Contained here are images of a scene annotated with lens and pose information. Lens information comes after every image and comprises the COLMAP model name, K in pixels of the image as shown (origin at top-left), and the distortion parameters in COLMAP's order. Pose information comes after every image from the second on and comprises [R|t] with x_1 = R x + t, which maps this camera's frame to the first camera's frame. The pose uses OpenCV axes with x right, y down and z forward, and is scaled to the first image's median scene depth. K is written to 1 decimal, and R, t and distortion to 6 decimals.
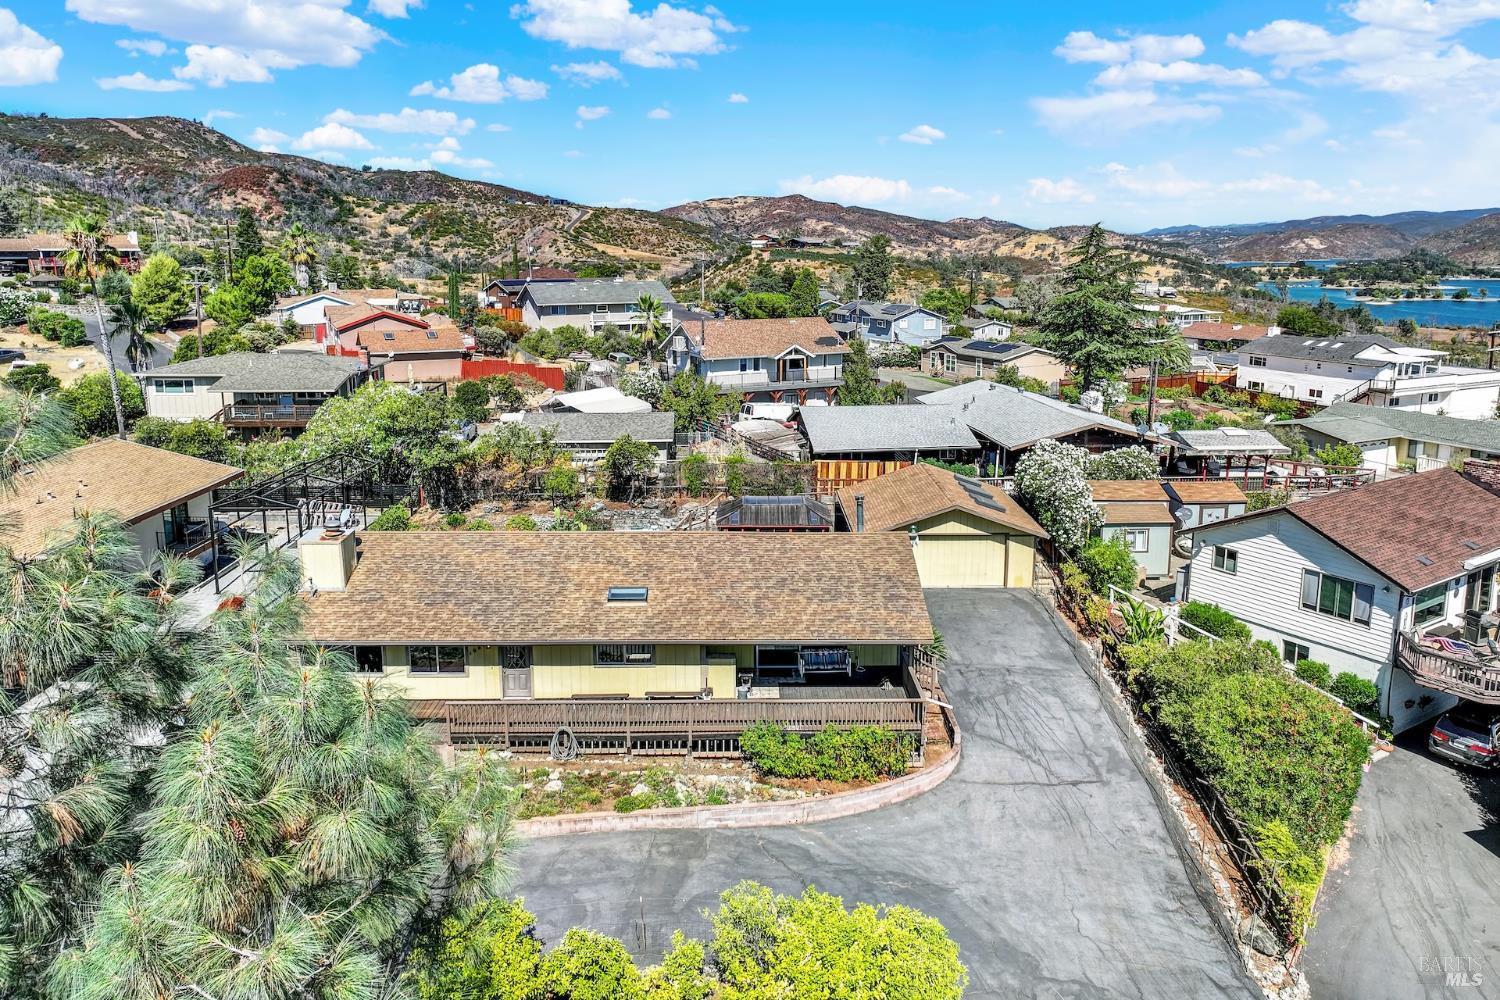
lens RADIAL K [[1017.9, 0, 749.0], [0, 1017.9, 397.6], [0, 0, 1]] dist [0.005497, 0.001974]
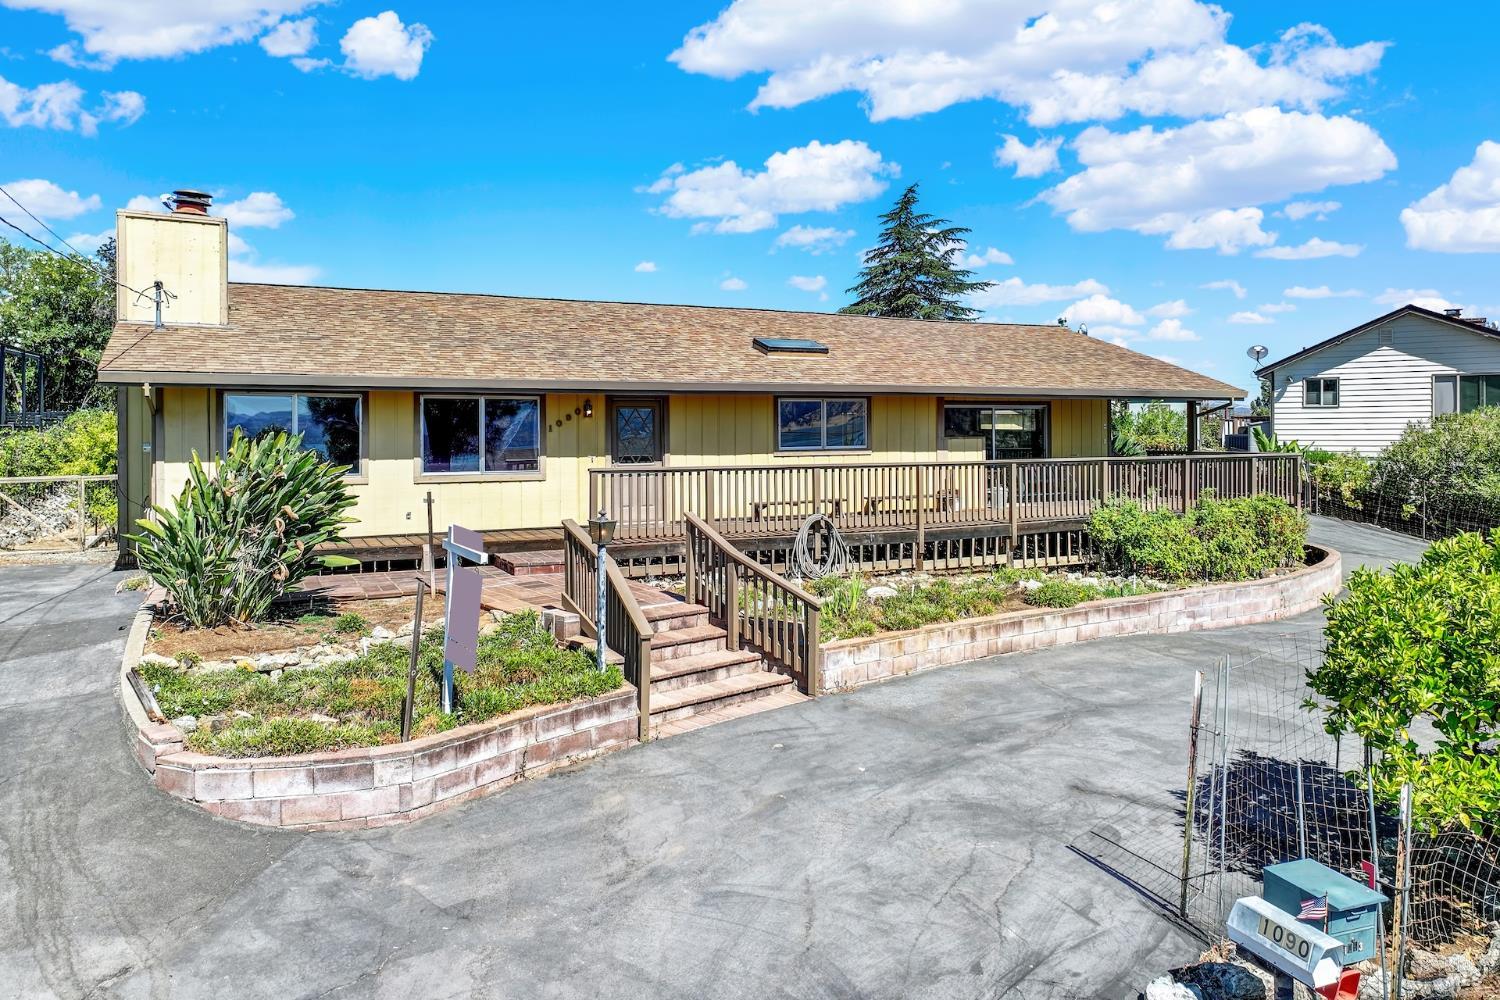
lens RADIAL K [[1041.4, 0, 750.5], [0, 1041.4, 429.8], [0, 0, 1]] dist [-0.007279, 0.018332]
pose [[0.911627, -0.013921, 0.410783, -0.415594], [0.065955, 0.991430, -0.112771, 0.333422], [-0.405692, 0.129898, 0.904732, 0.542933]]
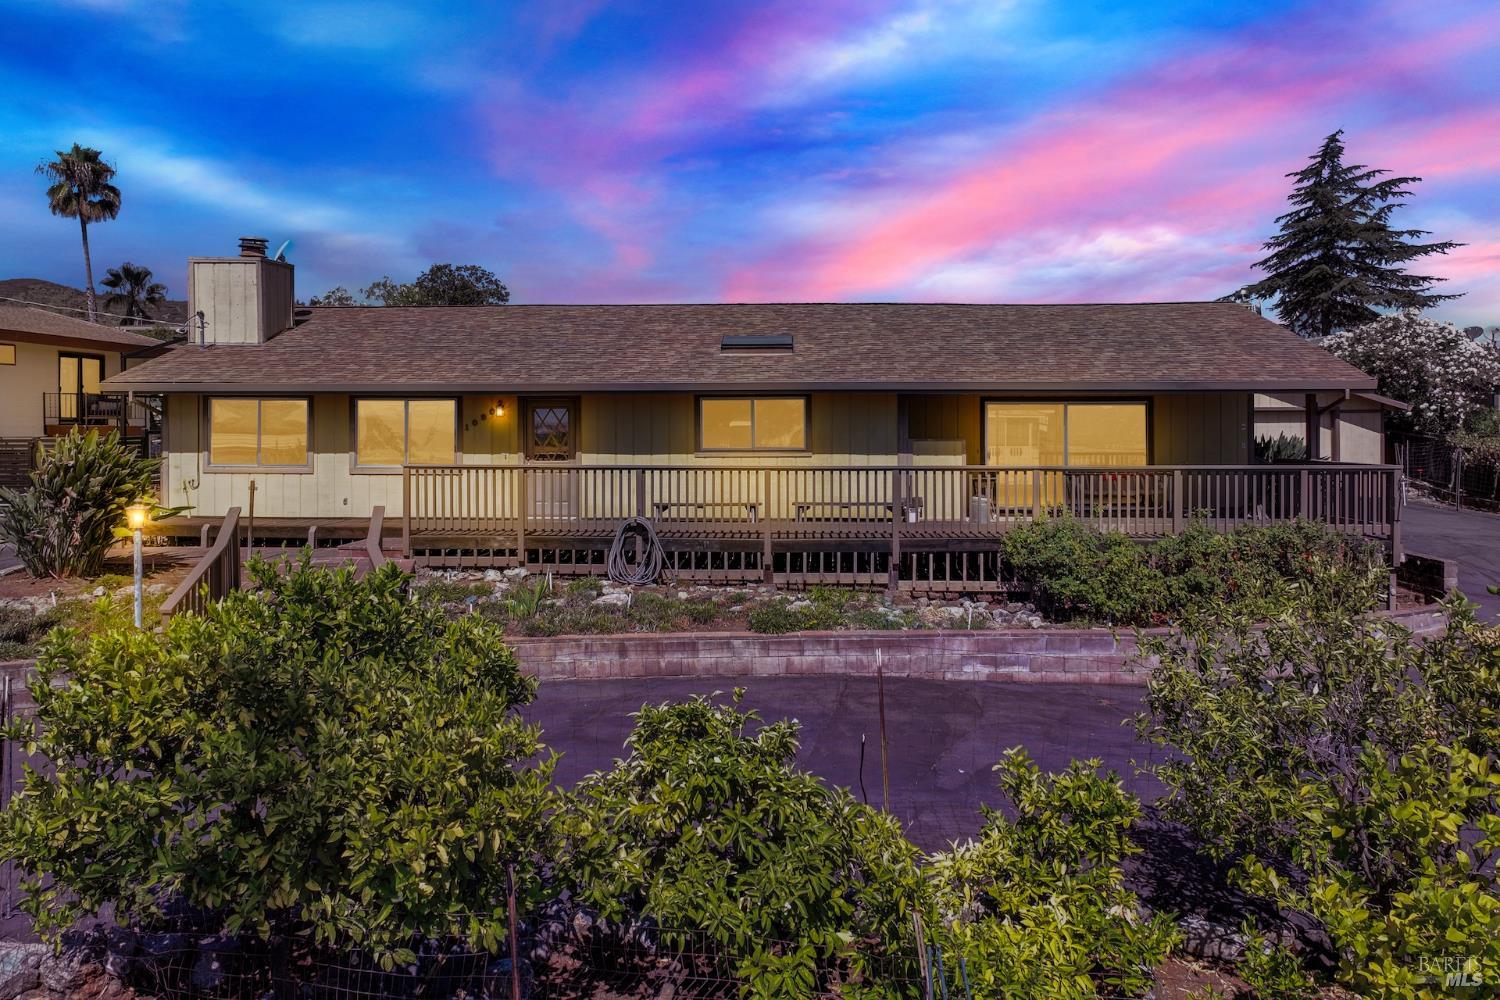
lens RADIAL K [[1041.4, 0, 750.5], [0, 1041.4, 429.8], [0, 0, 1]] dist [-0.007279, 0.018332]
pose [[0.996956, -0.009531, -0.077383, -0.087115], [-0.000116, 0.992317, -0.123717, 0.339477], [0.077968, 0.123350, 0.989296, 0.501814]]
